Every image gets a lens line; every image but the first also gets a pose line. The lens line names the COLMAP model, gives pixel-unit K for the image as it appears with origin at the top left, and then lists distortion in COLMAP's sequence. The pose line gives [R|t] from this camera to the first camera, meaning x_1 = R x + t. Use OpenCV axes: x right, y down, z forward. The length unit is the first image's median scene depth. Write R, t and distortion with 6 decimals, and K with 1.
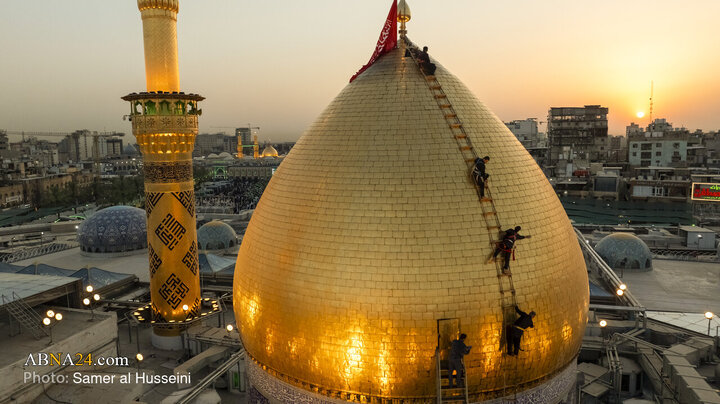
lens RADIAL K [[510.1, 0, 353.9], [0, 510.1, 204.2], [0, 0, 1]] dist [-0.037243, 0.039600]
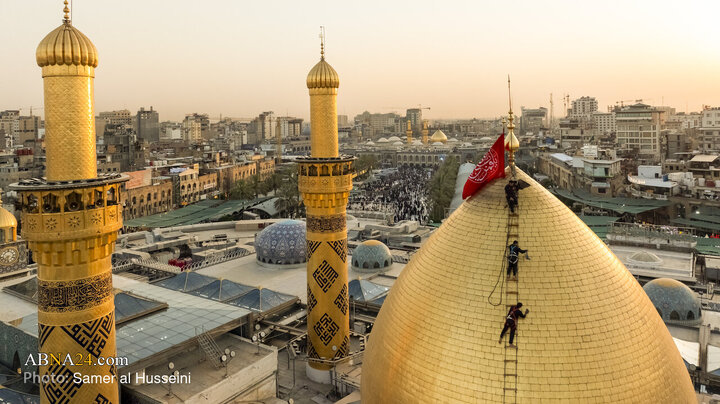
lens RADIAL K [[527.2, 0, 365.5], [0, 527.2, 126.9], [0, 0, 1]] dist [-0.005676, -0.001914]
pose [[0.953095, 0.004313, -0.302640, 0.083223], [-0.035164, 0.994705, -0.096563, -0.169587], [0.300622, 0.102676, 0.948201, -0.133104]]
